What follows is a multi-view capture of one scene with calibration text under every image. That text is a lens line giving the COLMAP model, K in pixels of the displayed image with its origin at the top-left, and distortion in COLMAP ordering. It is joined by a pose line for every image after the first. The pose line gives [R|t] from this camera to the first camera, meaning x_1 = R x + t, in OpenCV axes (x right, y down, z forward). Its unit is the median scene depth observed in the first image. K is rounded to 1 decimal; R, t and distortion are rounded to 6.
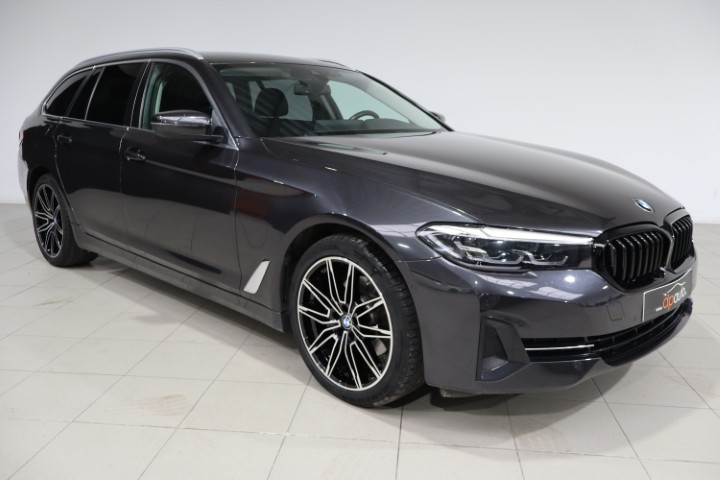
lens RADIAL K [[710.2, 0, 371.8], [0, 710.2, 239.4], [0, 0, 1]] dist [-0.170797, 0.013741]
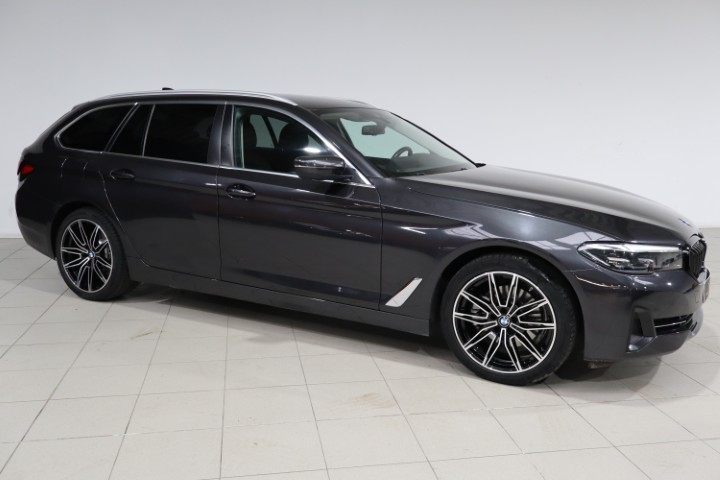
lens RADIAL K [[738.1, 0, 360.0], [0, 738.1, 240.0], [0, 0, 1]] dist [-0.127916, 0.001640]
pose [[0.959306, -0.045261, 0.278717, -0.647364], [0.050572, 0.998650, -0.011889, -0.028932], [-0.277802, 0.025501, 0.960300, -0.218114]]
